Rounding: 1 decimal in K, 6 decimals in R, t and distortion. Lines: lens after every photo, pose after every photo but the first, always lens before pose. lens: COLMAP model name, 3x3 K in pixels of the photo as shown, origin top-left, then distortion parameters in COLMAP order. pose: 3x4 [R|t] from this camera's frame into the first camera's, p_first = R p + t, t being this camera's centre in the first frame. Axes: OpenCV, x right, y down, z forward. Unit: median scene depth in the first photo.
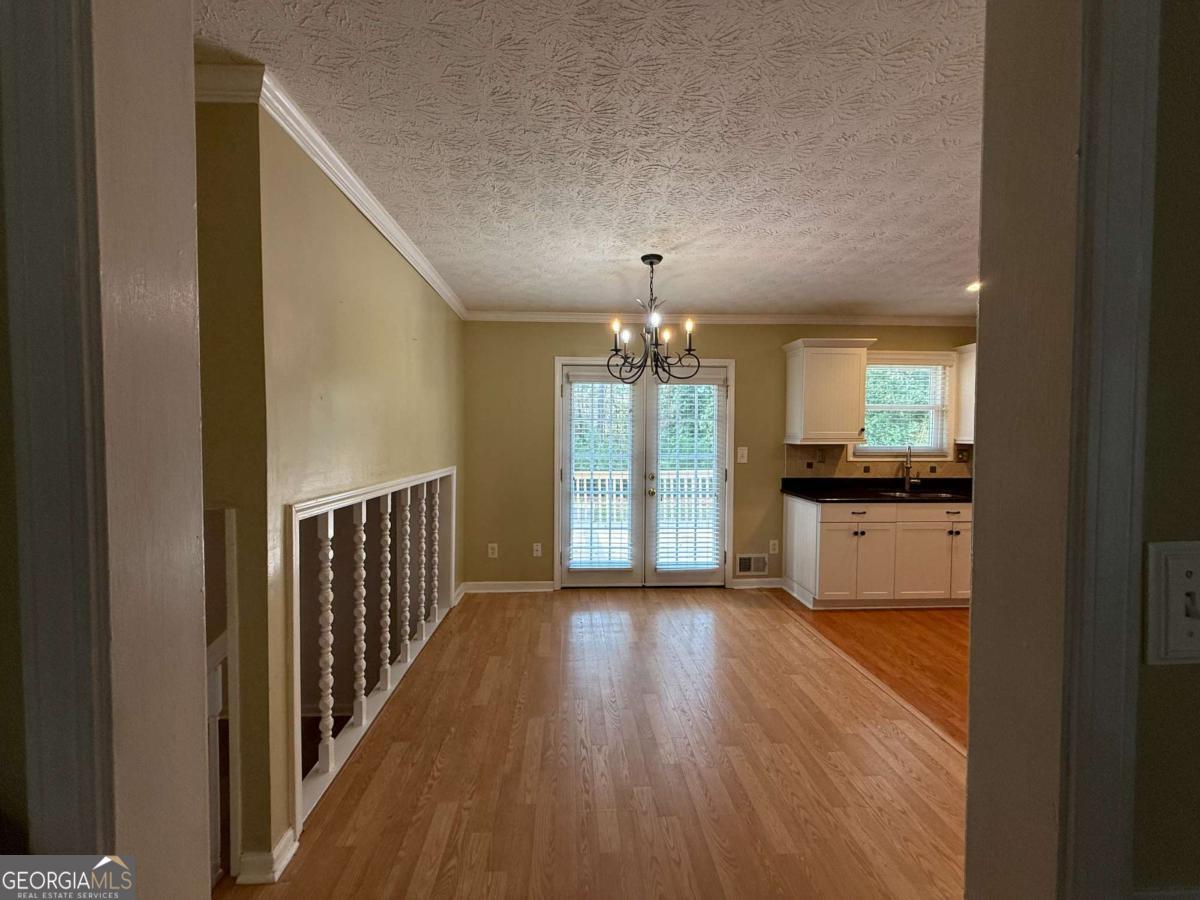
lens RADIAL K [[474.4, 0, 592.8], [0, 474.4, 445.7], [0, 0, 1]] dist [0.003192, 0.000101]
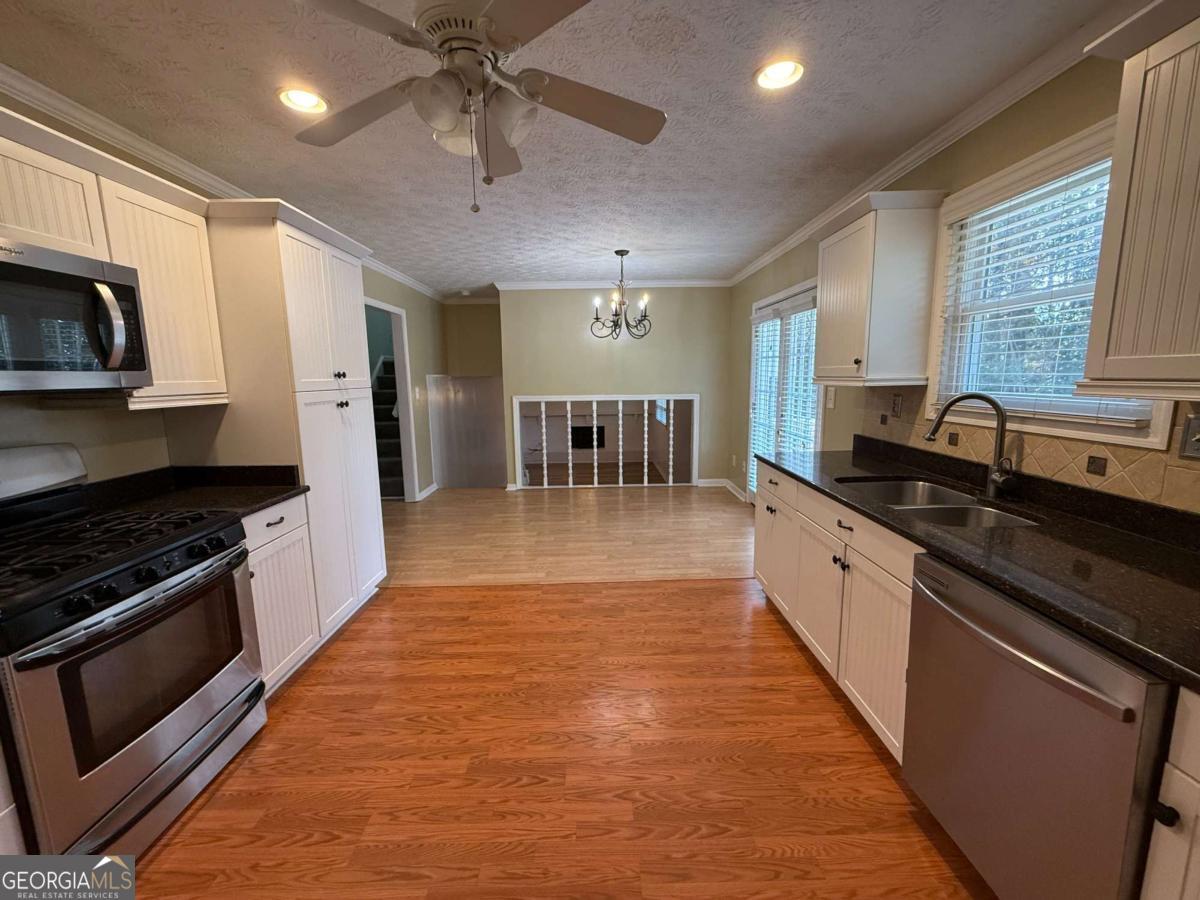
lens RADIAL K [[474.4, 0, 595.8], [0, 474.4, 447.9], [0, 0, 1]] dist [0.003192, 0.000101]
pose [[-0.033969, 0.151644, -0.987851, 1.092775], [-0.010402, 0.988315, 0.152073, -0.012382], [0.999369, 0.015441, -0.031995, 0.652639]]
